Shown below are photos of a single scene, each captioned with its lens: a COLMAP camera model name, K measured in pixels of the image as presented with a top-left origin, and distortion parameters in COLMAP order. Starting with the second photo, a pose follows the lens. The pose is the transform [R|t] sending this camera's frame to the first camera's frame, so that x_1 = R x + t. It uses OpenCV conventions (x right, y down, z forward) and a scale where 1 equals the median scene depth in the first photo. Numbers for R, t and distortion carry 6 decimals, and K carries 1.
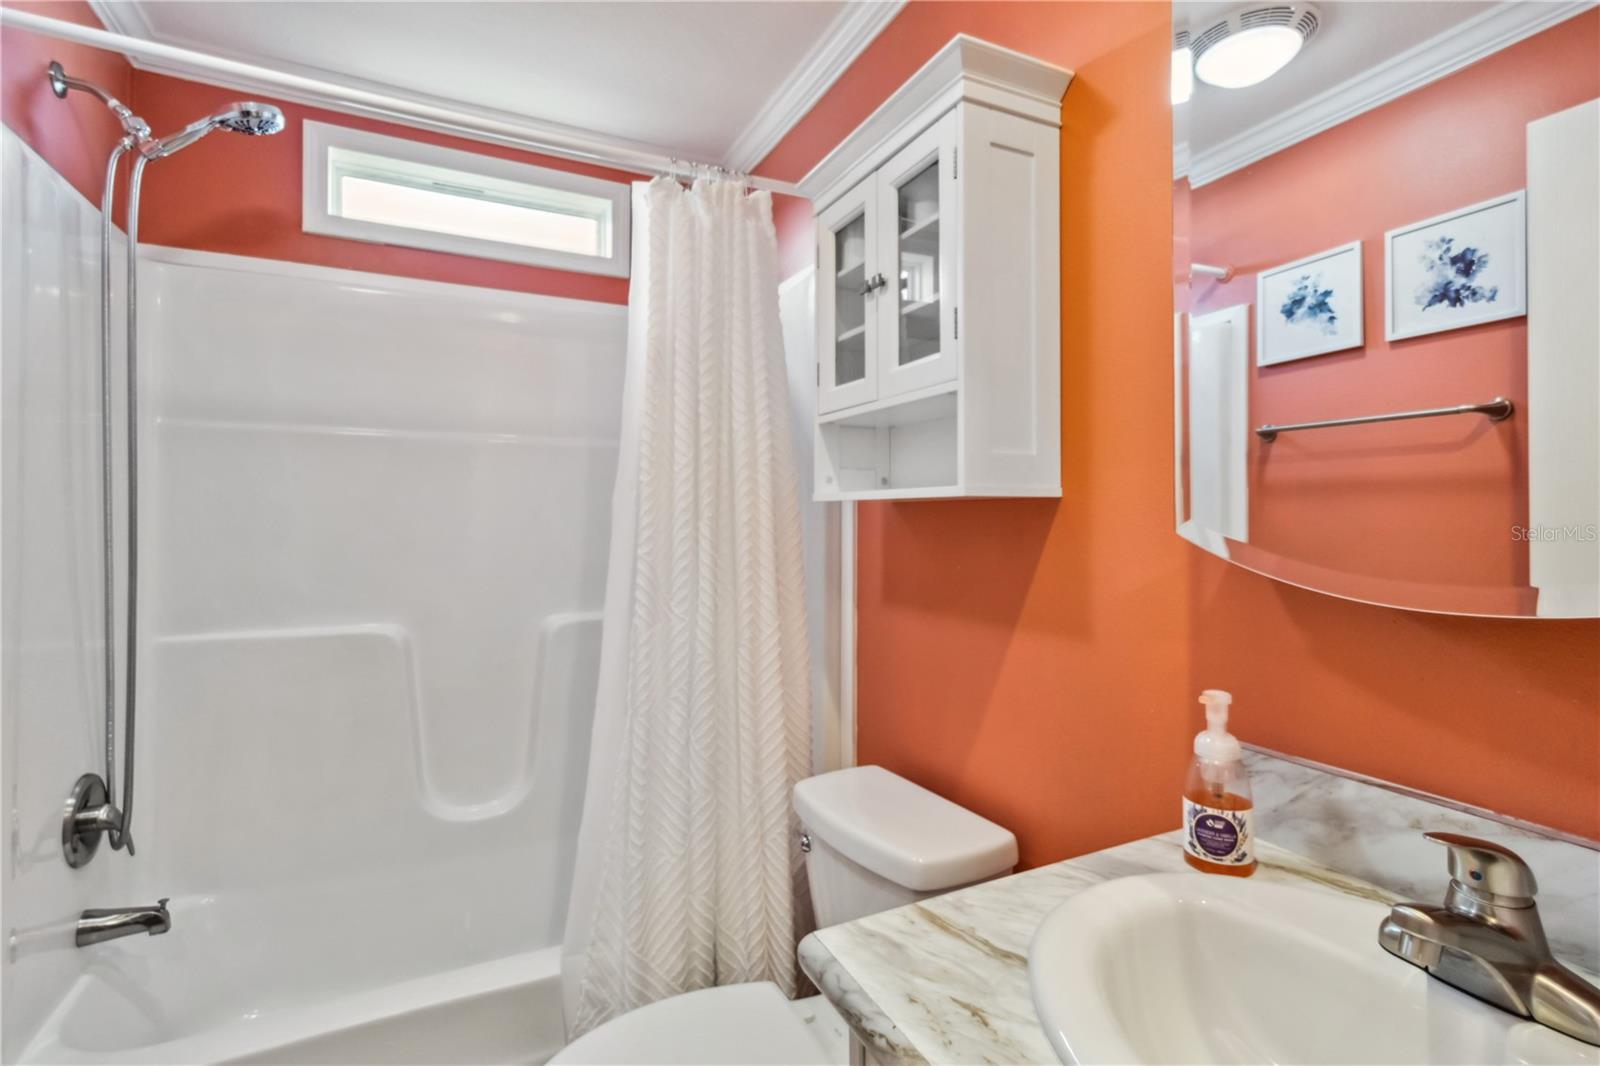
lens RADIAL K [[746.4, 0, 802.5], [0, 746.4, 517.6], [0, 0, 1]] dist [-0.001259, 0.001632]
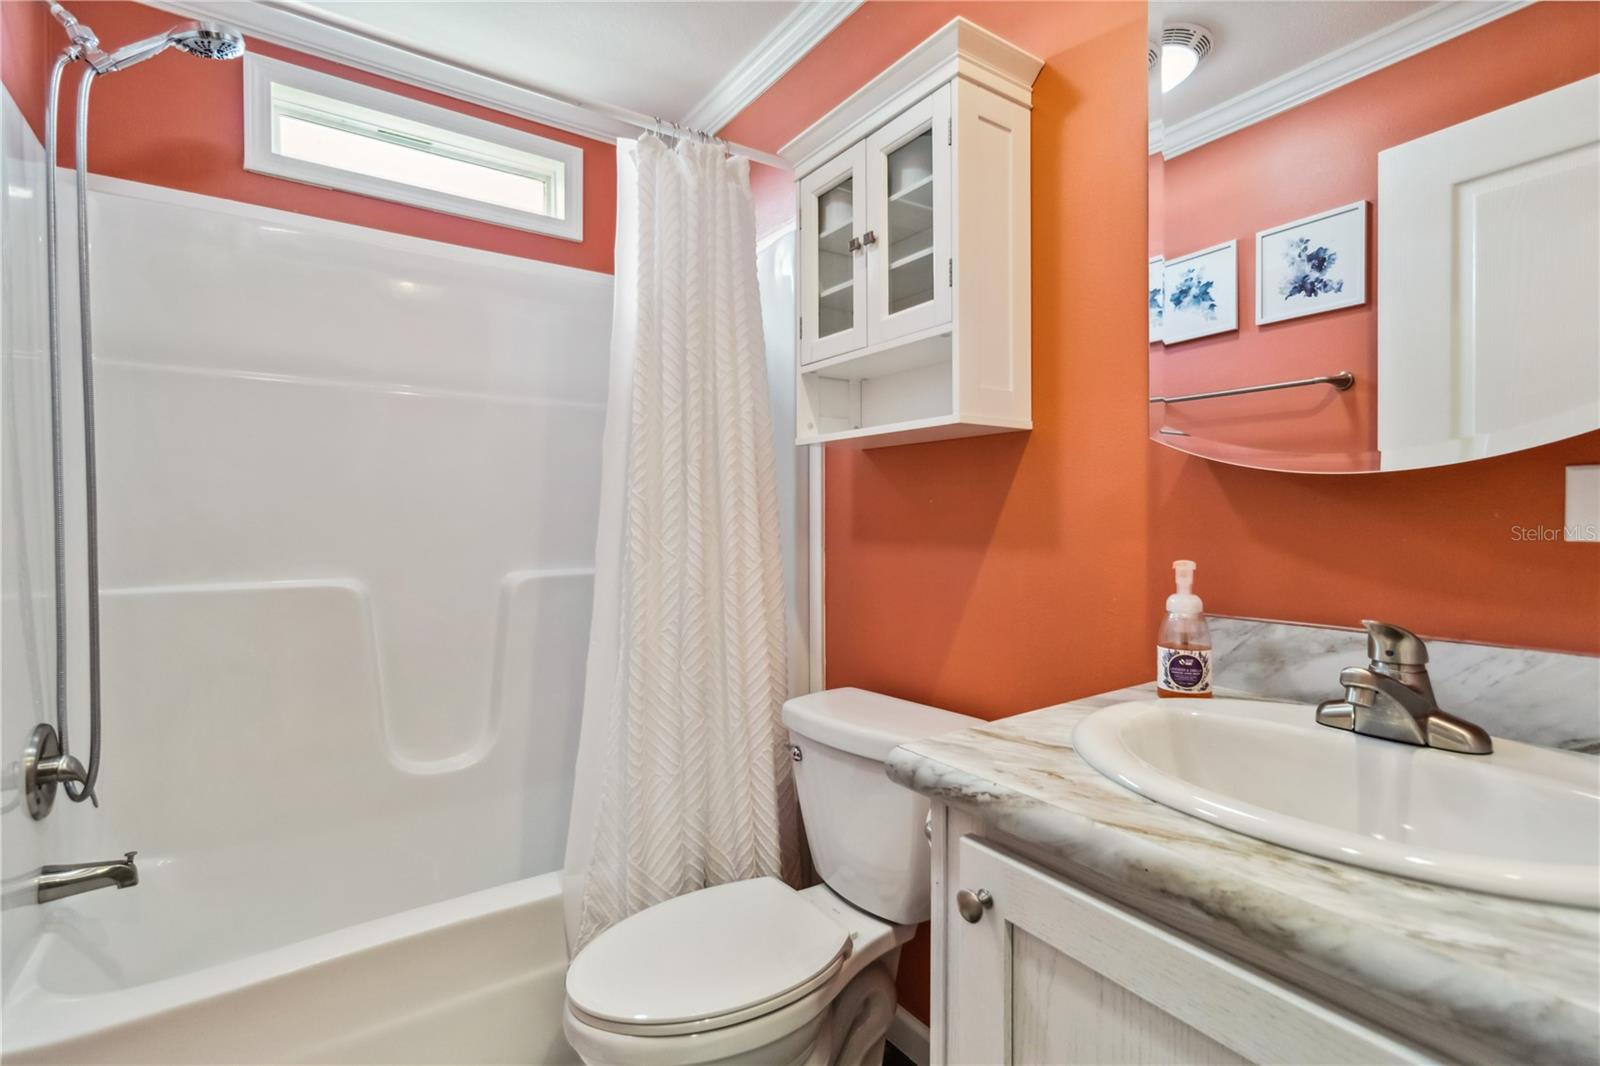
lens RADIAL K [[746.4, 0, 794.0], [0, 746.4, 536.5], [0, 0, 1]] dist [-0.001259, 0.001632]
pose [[0.987987, -0.007400, 0.154357, -0.156037], [0.004611, 0.999820, 0.018416, 0.090179], [-0.154465, -0.017483, 0.987843, -0.074984]]
